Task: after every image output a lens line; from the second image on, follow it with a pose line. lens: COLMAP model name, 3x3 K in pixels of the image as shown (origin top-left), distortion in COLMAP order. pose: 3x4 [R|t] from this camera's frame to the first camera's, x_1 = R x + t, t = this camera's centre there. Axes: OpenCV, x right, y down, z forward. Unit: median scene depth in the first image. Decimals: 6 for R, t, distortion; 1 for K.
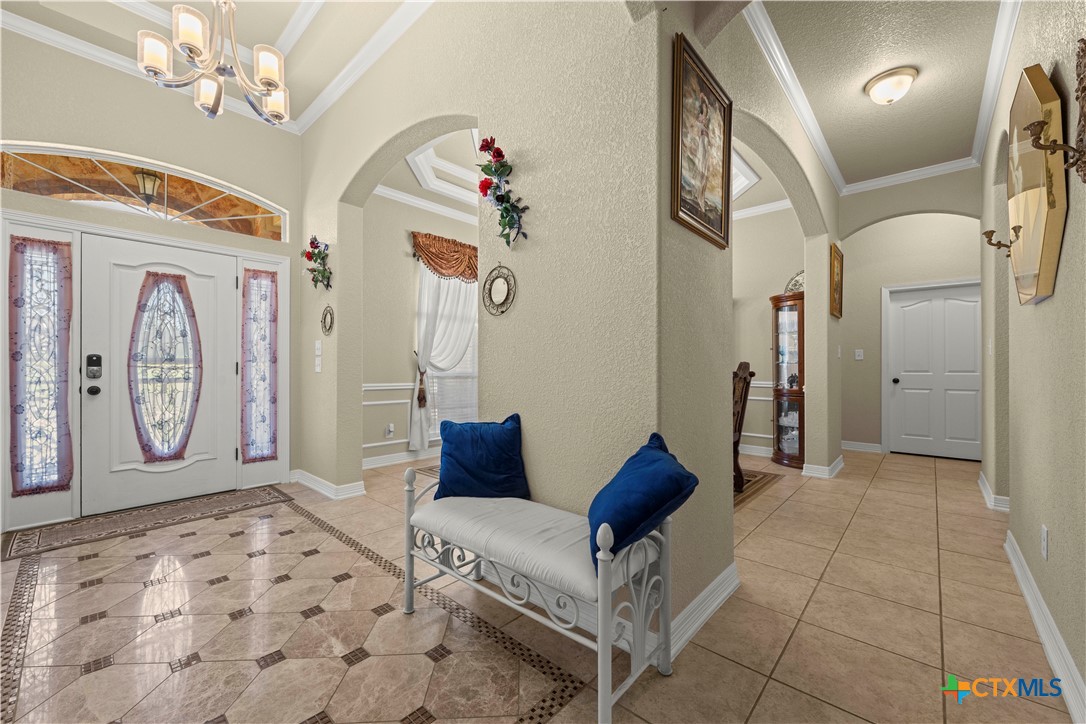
lens RADIAL K [[427.8, 0, 547.9], [0, 427.8, 364.8], [0, 0, 1]] dist [-0.000118, -0.000344]
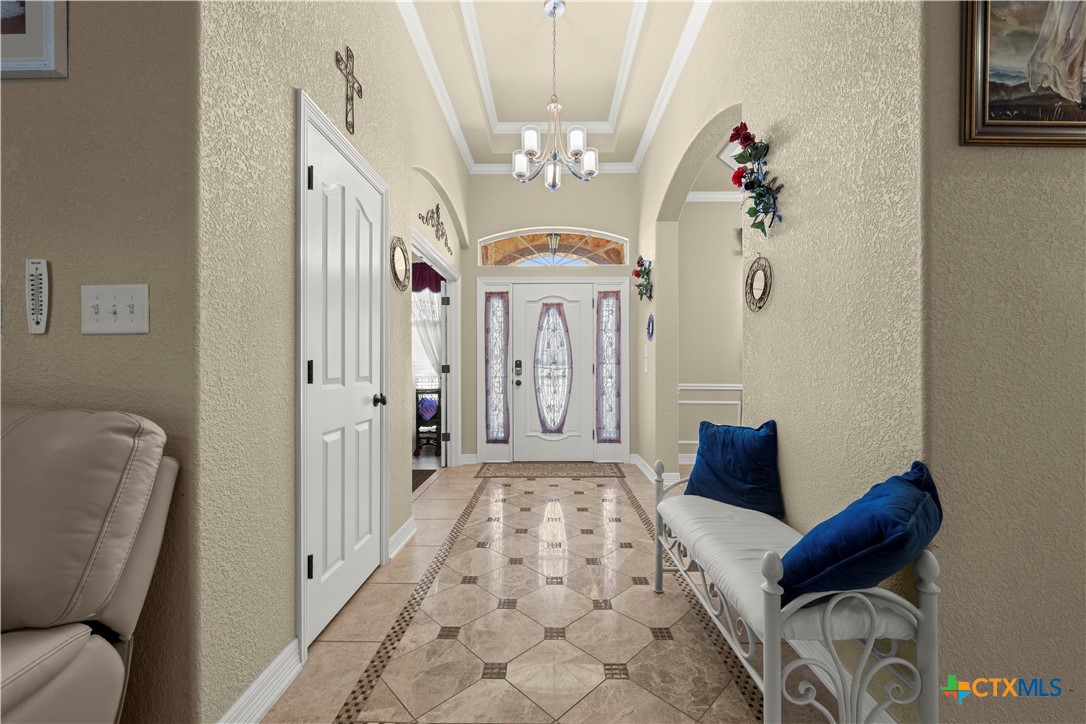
lens RADIAL K [[427.8, 0, 547.9], [0, 427.8, 364.8], [0, 0, 1]] dist [-0.000118, -0.000344]
pose [[0.660317, -0.006194, -0.750961, 0.213461], [0.005680, 0.999979, -0.003253, -0.000599], [0.750965, -0.002117, 0.660338, 0.043870]]
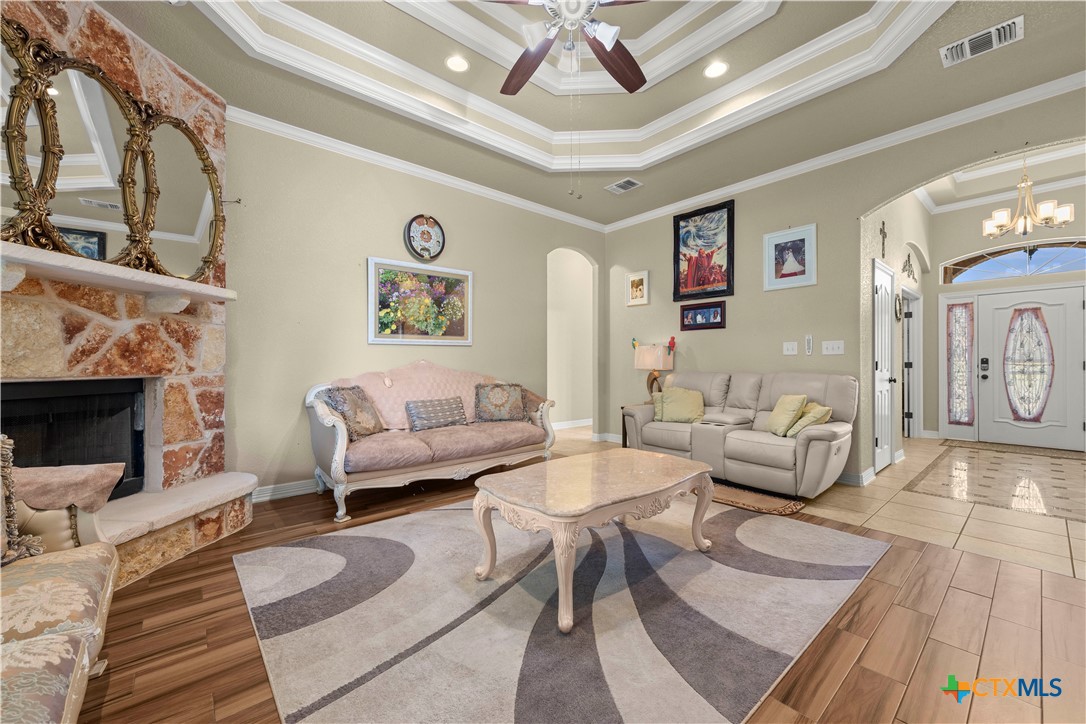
lens RADIAL K [[427.5, 0, 552.4], [0, 427.5, 360.9], [0, 0, 1]] dist [0.000716, 0.000131]
pose [[-0.120779, -0.004356, -0.992670, 1.158664], [0.003020, 0.999984, -0.004756, -0.008434], [0.992675, -0.003572, -0.120764, -0.741780]]
